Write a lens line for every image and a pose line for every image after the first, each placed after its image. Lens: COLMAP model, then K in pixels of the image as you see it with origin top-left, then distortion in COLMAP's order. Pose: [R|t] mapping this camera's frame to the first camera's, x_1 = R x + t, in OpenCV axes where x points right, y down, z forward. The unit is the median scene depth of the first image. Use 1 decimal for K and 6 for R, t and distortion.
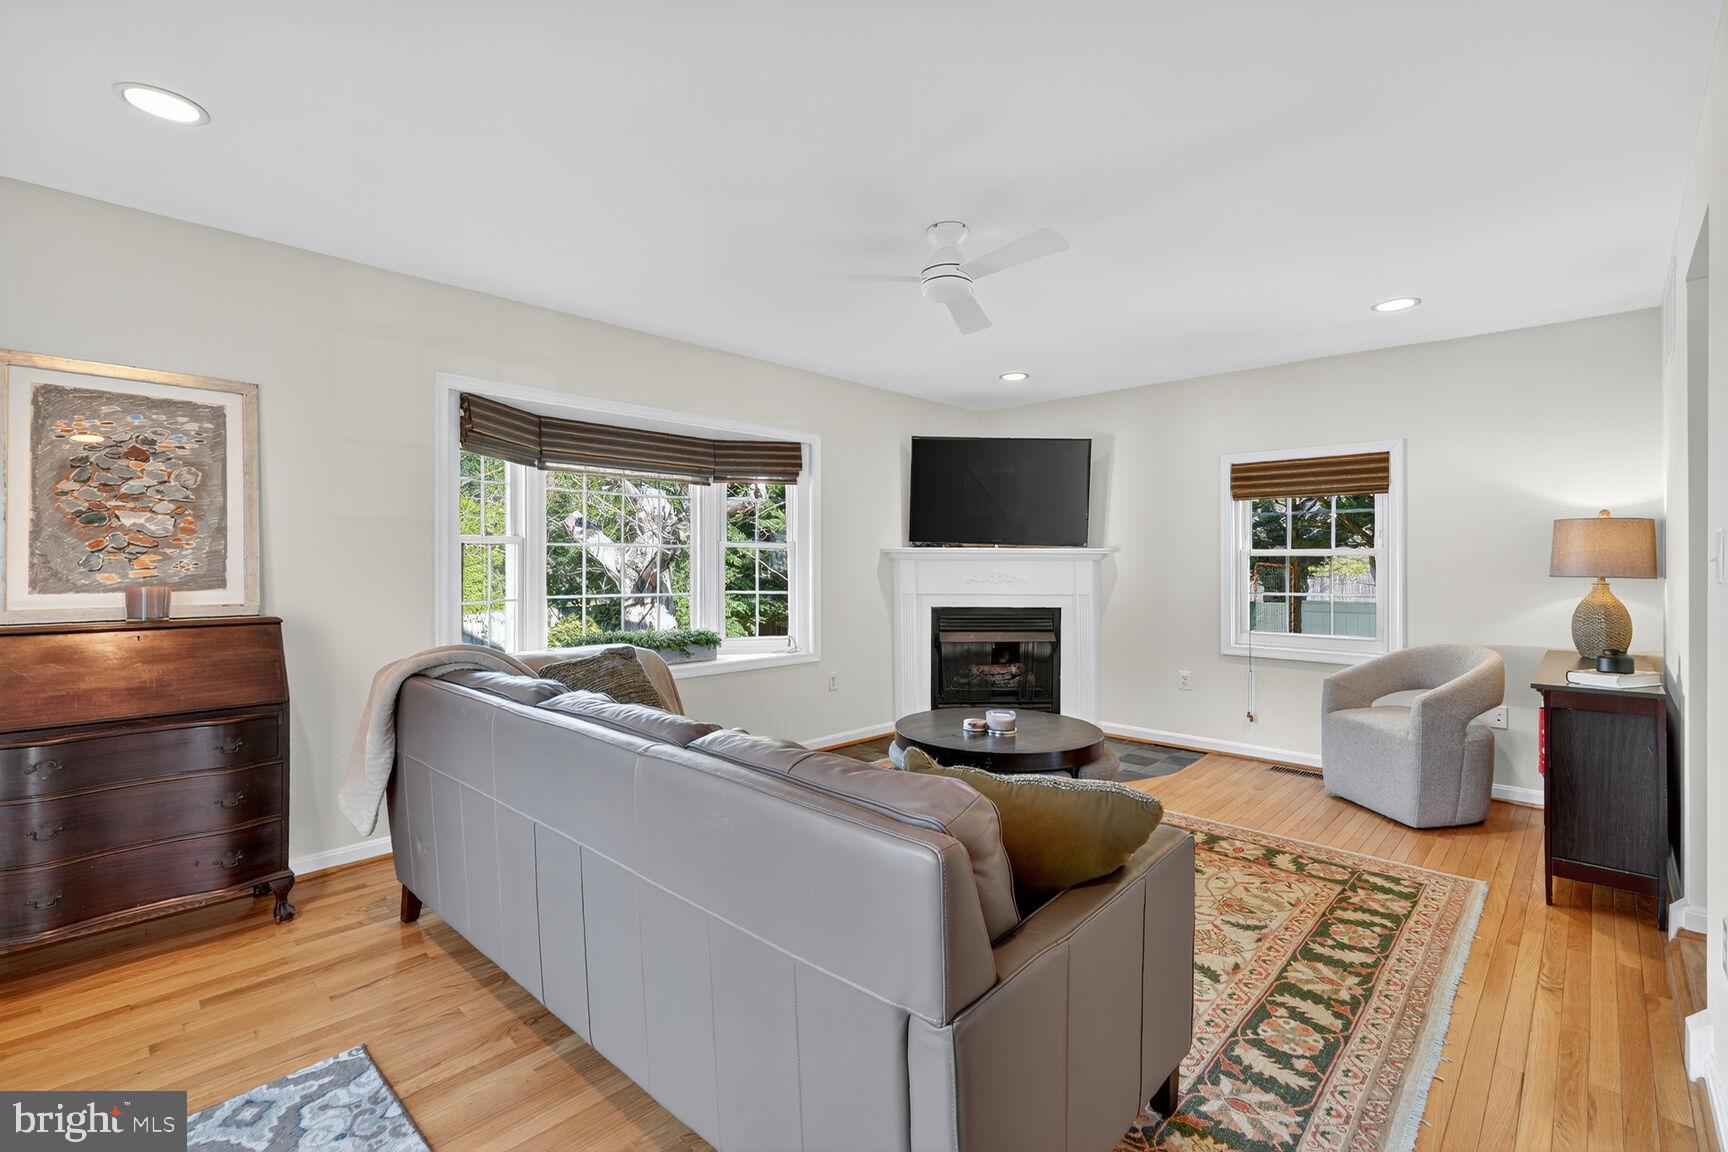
lens RADIAL K [[775.4, 0, 858.8], [0, 775.4, 560.5], [0, 0, 1]] dist [0.002559, -0.000107]
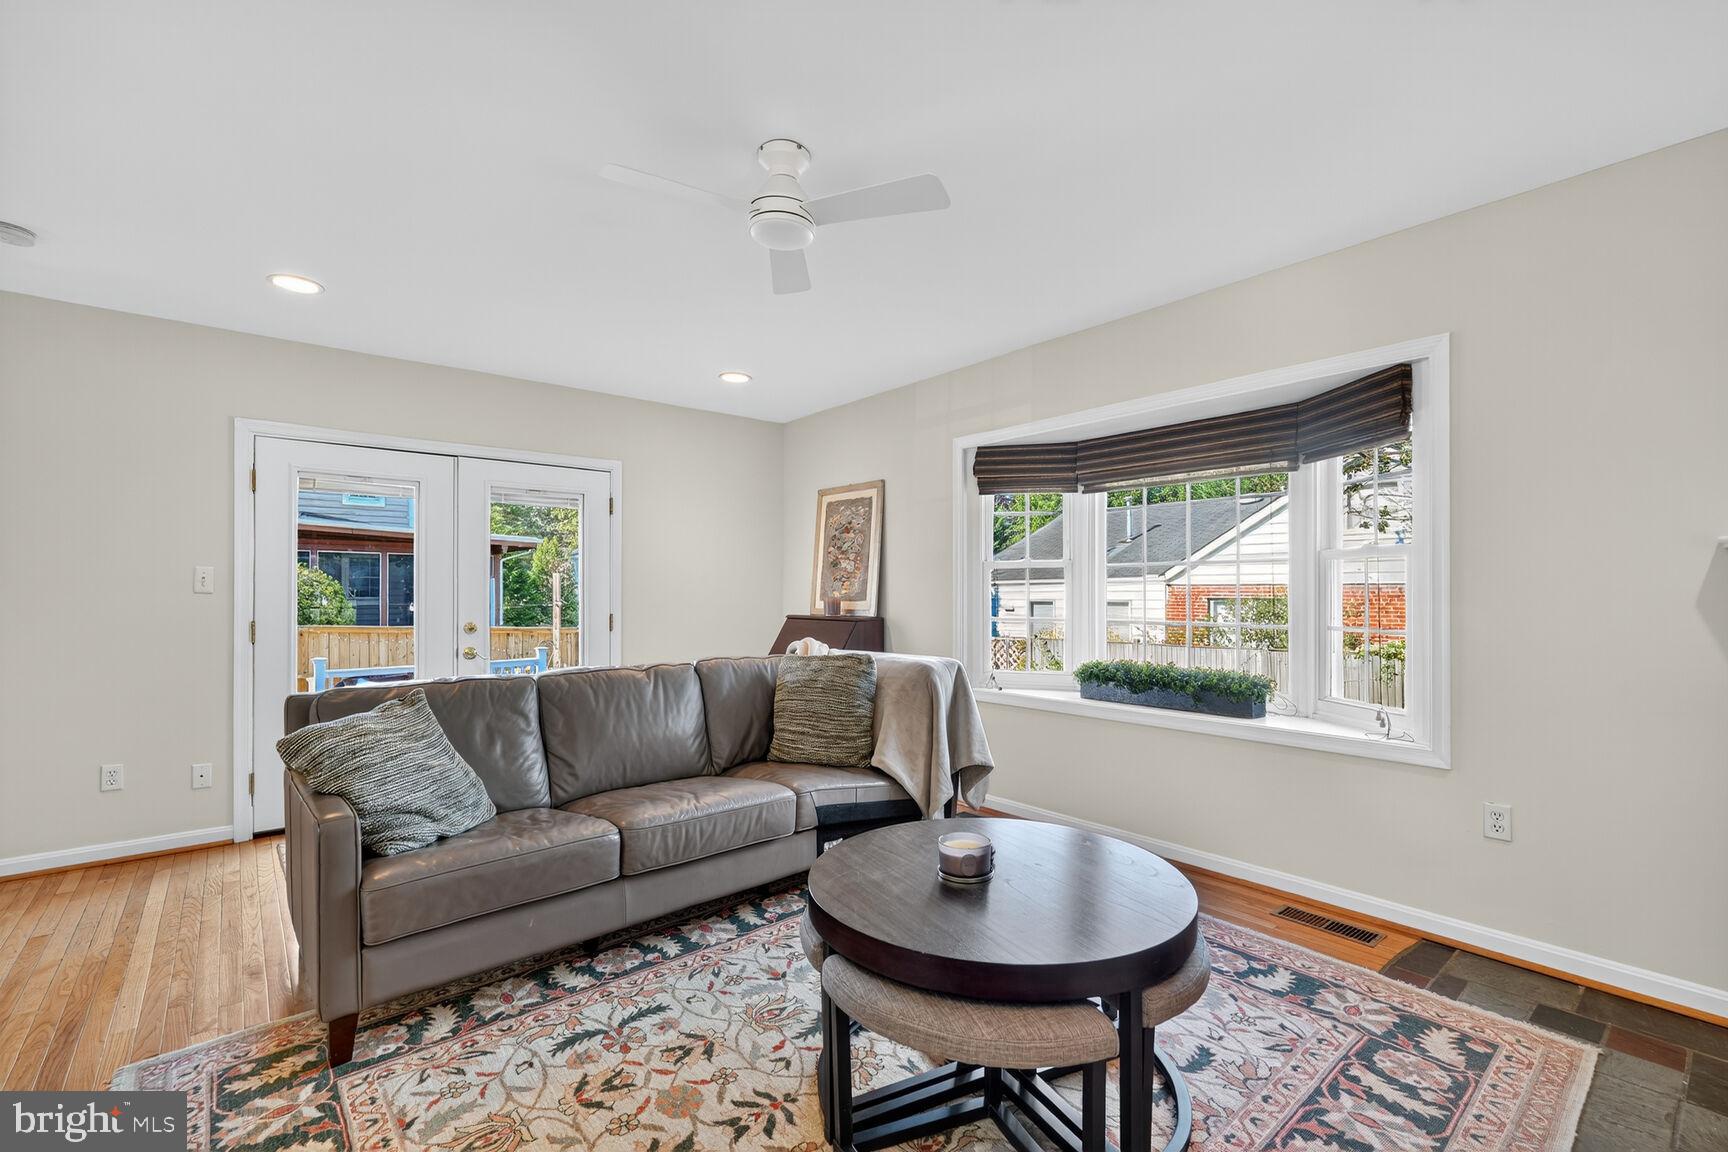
lens RADIAL K [[751.9, 0, 860.1], [0, 751.9, 593.4], [0, 0, 1]] dist [-0.001407, -0.000158]
pose [[-0.114717, -0.002433, -0.993395, 0.620419], [0.001462, 0.999996, -0.002618, 0.016972], [0.993397, -0.001753, -0.114713, 0.838915]]
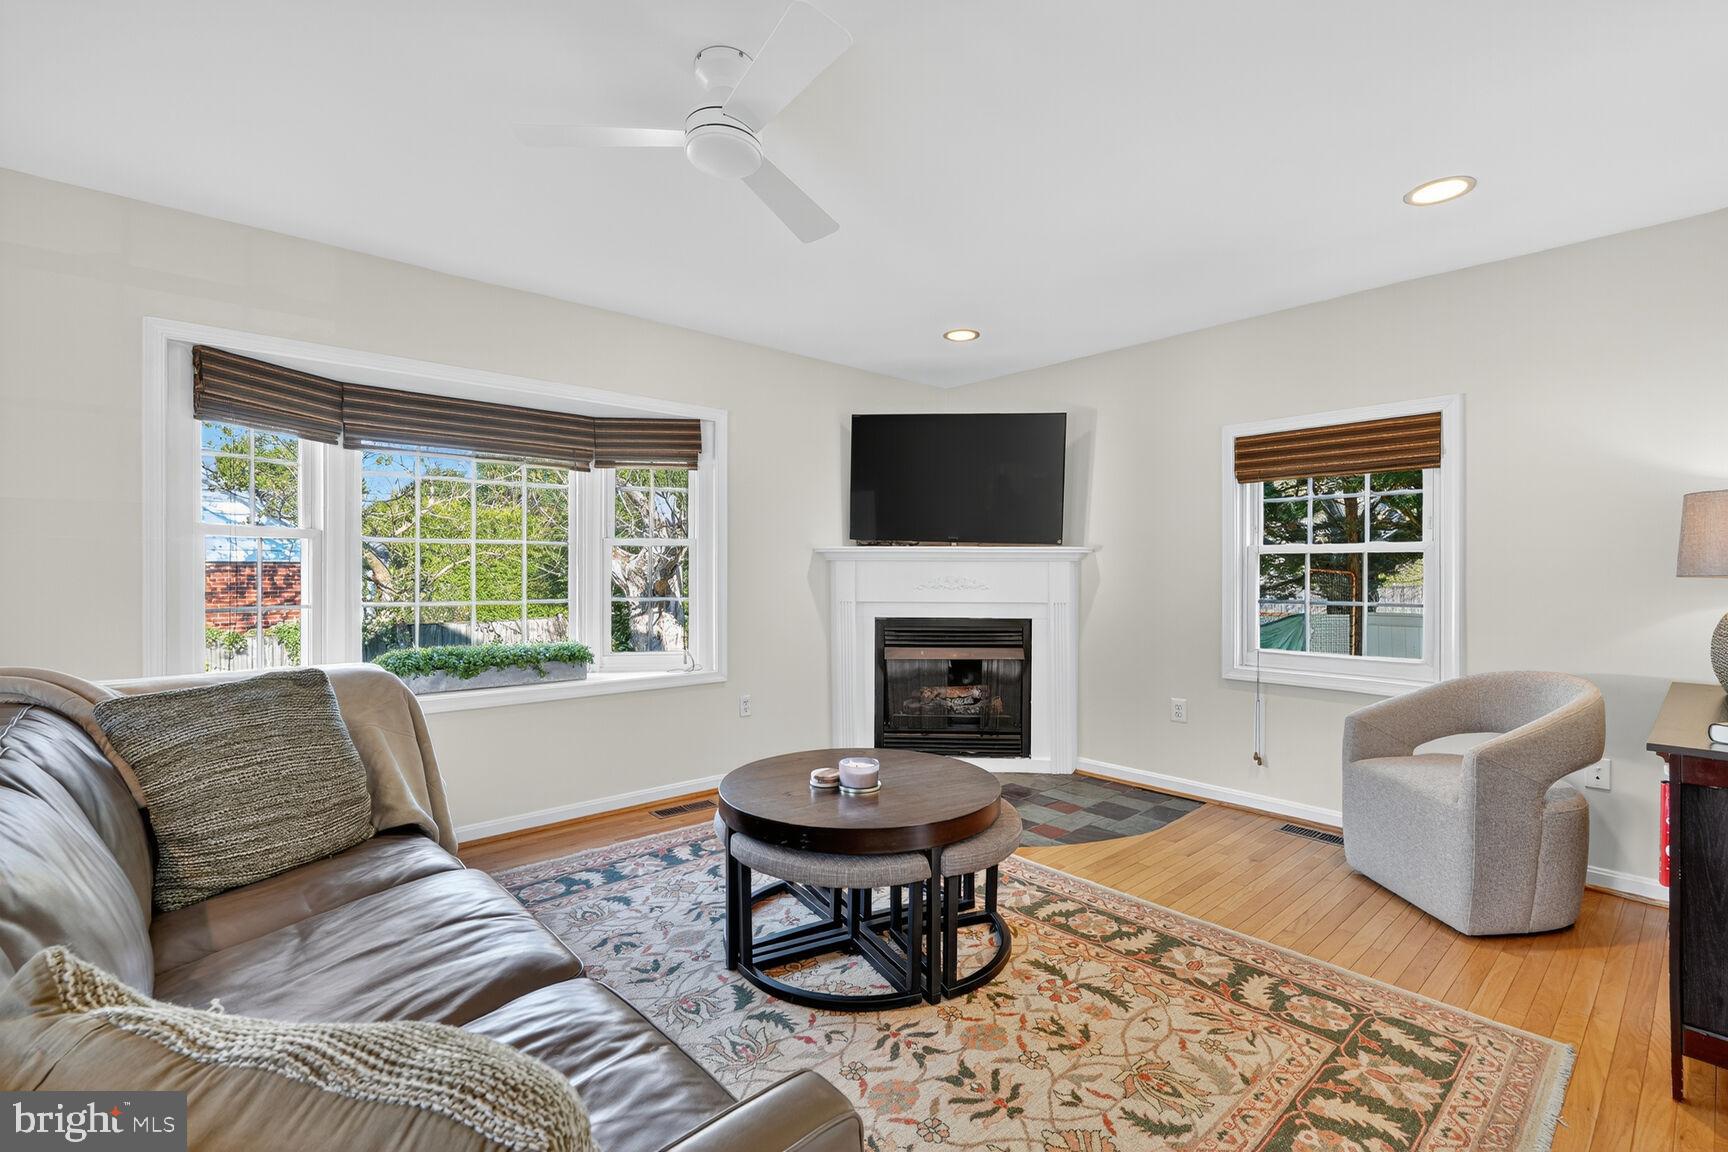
lens RADIAL K [[763.0, 0, 863.7], [0, 763.0, 572.5], [0, 0, 1]] dist [-0.000323, 0.000111]
pose [[0.996417, -0.000212, -0.084576, 0.210417], [0.000334, 0.999999, 0.001438, 0.014433], [0.084576, -0.001461, 0.996416, 0.243826]]
